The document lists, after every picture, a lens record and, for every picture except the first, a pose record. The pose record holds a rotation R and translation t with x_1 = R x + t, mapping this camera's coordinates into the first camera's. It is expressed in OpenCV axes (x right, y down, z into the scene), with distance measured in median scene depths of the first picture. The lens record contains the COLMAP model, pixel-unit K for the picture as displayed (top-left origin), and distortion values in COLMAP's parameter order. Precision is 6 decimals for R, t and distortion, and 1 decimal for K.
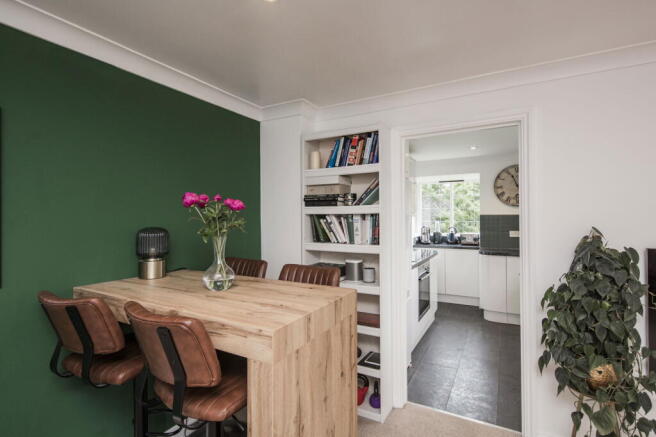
lens RADIAL K [[320.3, 0, 328.8], [0, 320.3, 217.9], [0, 0, 1]] dist [0.000394, 0.000028]
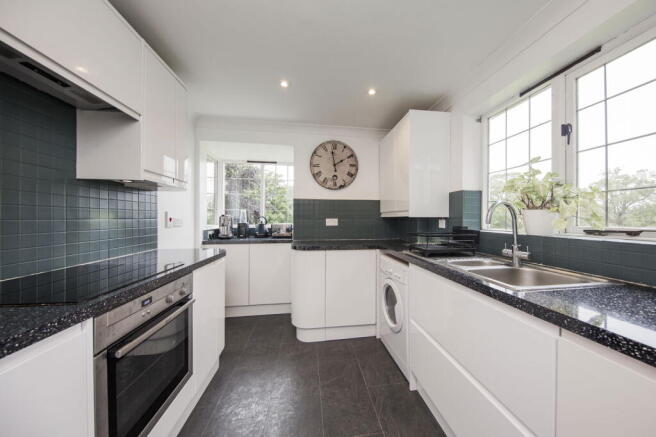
lens RADIAL K [[232.3, 0, 347.2], [0, 232.3, 219.2], [0, 0, 1]] dist [0.000283, 0.000028]
pose [[0.790044, 0.006442, 0.613016, 0.229587], [-0.006312, 0.999977, -0.002372, 0.041851], [-0.613017, -0.001995, 0.790067, 0.474801]]
